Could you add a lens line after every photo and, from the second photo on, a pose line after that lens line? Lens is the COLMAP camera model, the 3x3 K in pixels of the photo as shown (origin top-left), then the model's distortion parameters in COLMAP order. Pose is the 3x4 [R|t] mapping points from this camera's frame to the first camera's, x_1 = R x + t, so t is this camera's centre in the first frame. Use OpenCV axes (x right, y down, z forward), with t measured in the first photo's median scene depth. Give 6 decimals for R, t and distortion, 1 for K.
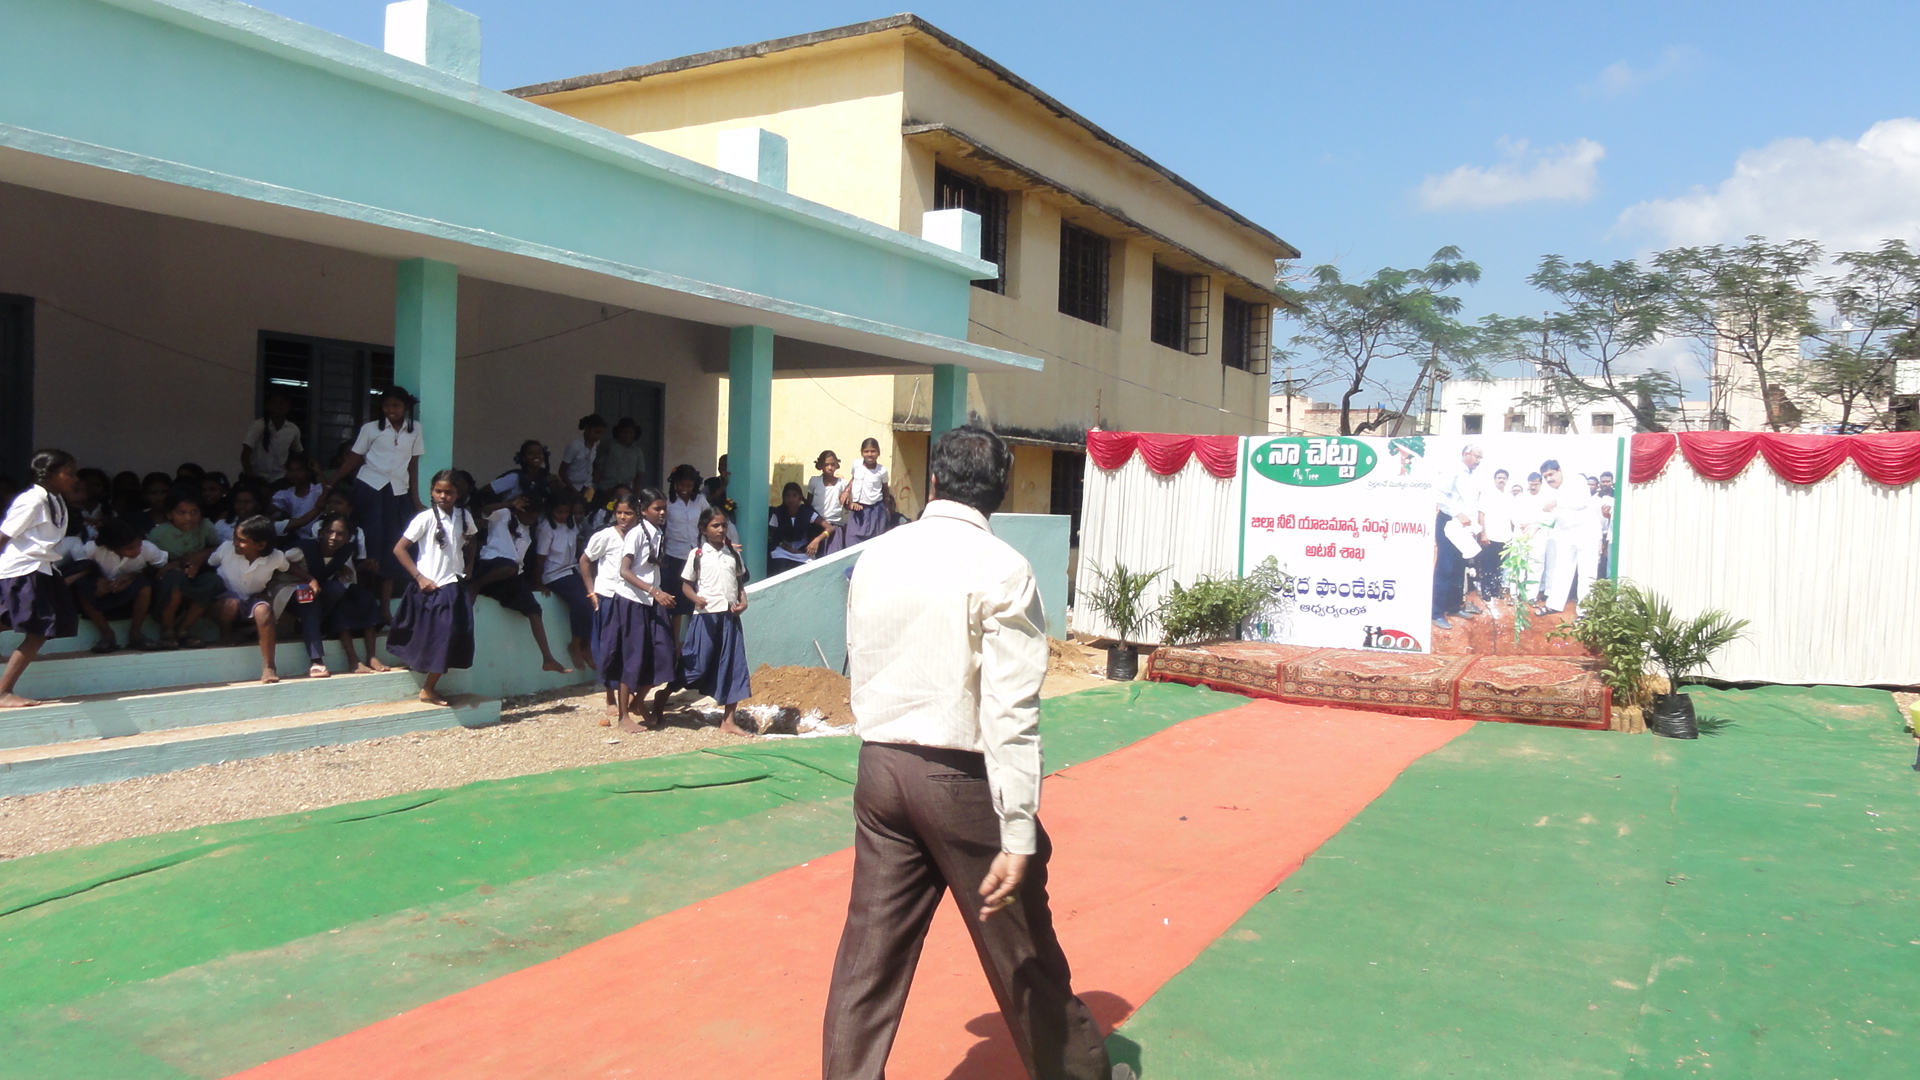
lens RADIAL K [[1392.4, 0, 968.0], [0, 1392.4, 548.7], [0, 0, 1]] dist [0.008193, 0.006268]
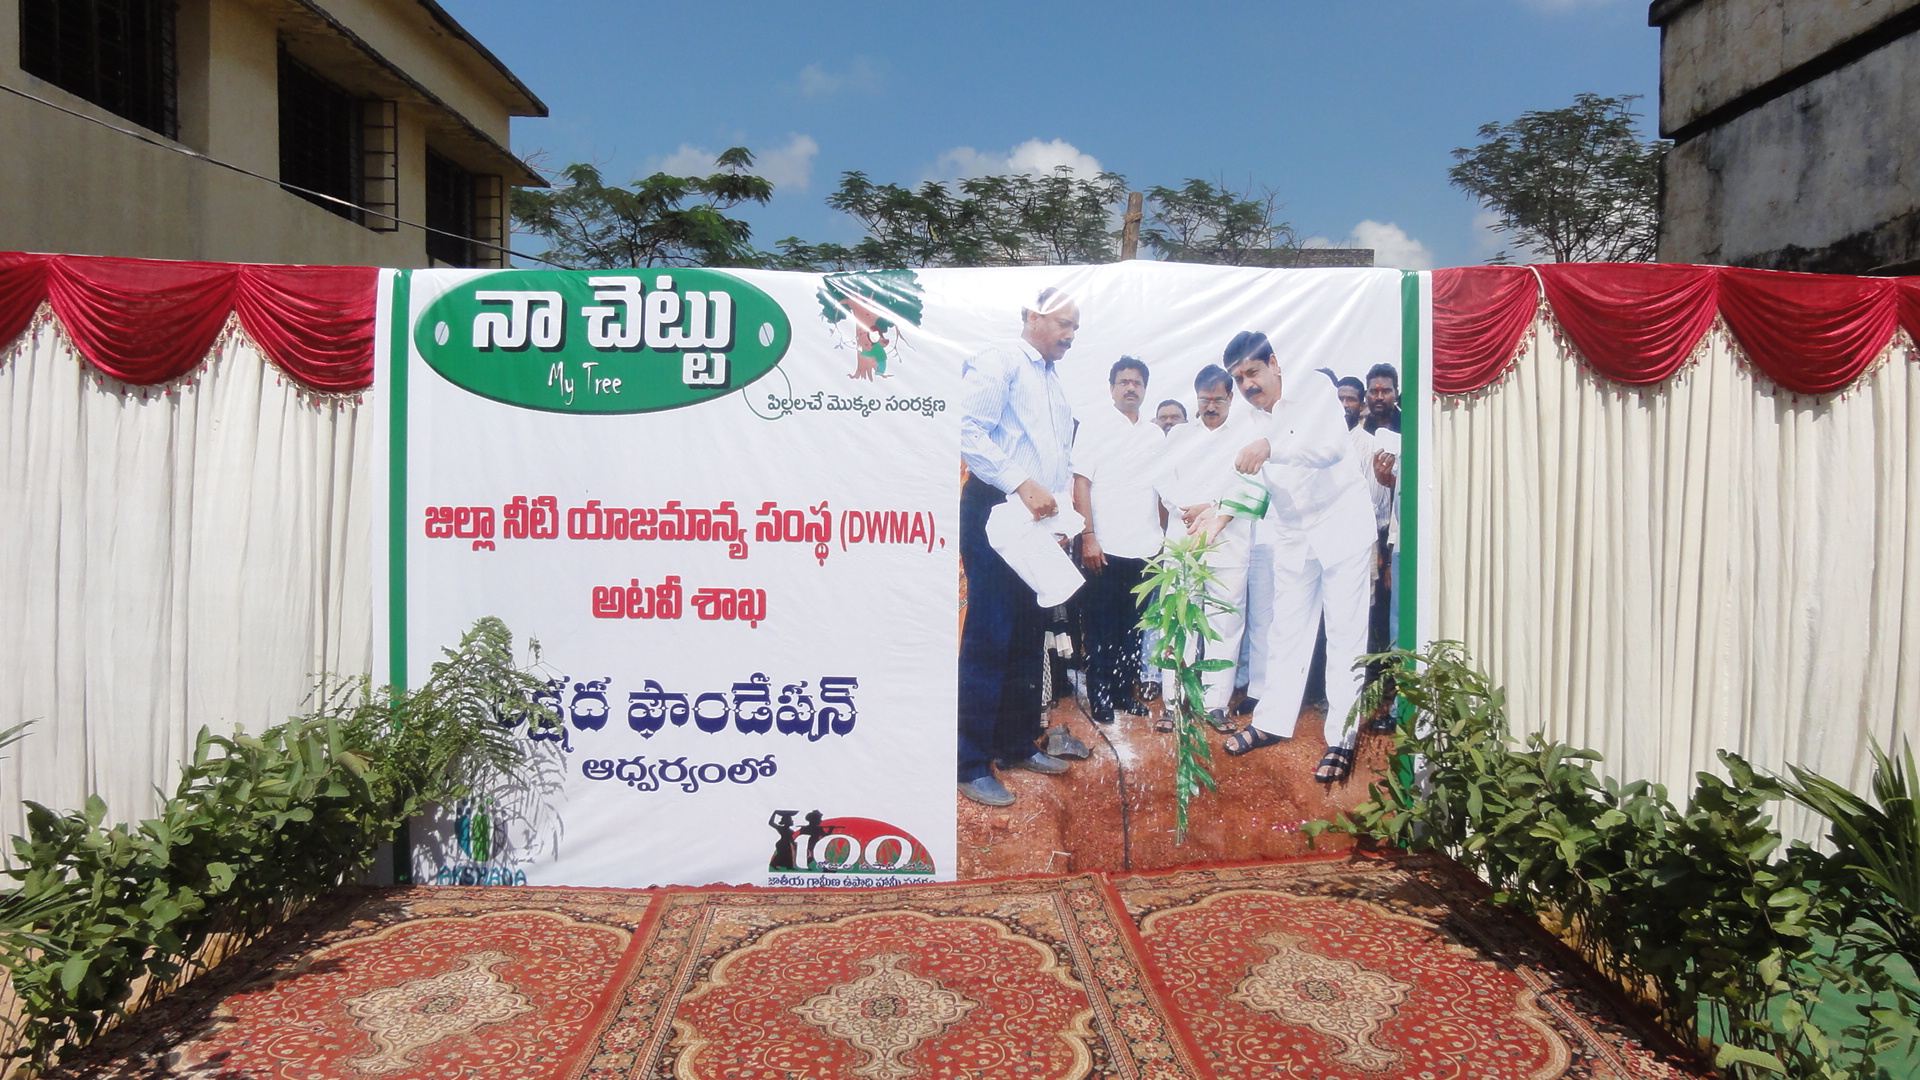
lens RADIAL K [[1392.4, 0, 972.1], [0, 1392.4, 531.1], [0, 0, 1]] dist [0.008193, 0.006268]
pose [[0.866786, -0.038679, 0.497177, 0.157093], [0.035359, 0.999245, 0.016093, -0.018374], [-0.497424, 0.003631, 0.867500, 0.671415]]
